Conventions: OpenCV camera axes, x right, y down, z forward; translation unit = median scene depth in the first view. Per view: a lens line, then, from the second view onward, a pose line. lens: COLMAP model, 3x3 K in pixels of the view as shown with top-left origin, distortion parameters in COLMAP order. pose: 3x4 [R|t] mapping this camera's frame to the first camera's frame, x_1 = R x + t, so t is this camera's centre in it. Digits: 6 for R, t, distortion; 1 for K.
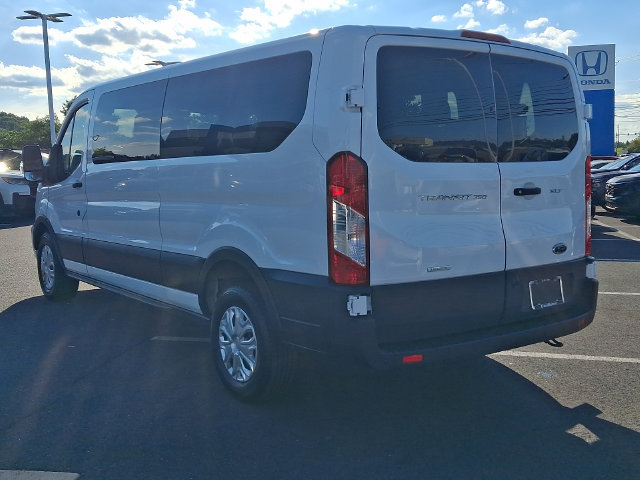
lens RADIAL K [[731.7, 0, 320.0], [0, 731.7, 240.0], [0, 0, 1]] dist [0.100351, -0.005140]
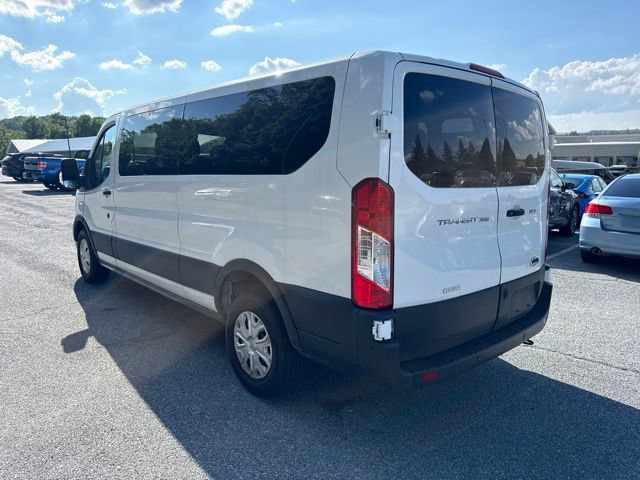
lens RADIAL K [[465.5, 0, 320.0], [0, 465.5, 240.0], [0, 0, 1]] dist [0.008140, -0.000314]
pose [[0.995633, 0.002897, 0.093306, -0.084385], [-0.007568, 0.998733, 0.049746, -0.058979], [-0.093043, -0.050235, 0.994394, 0.329580]]
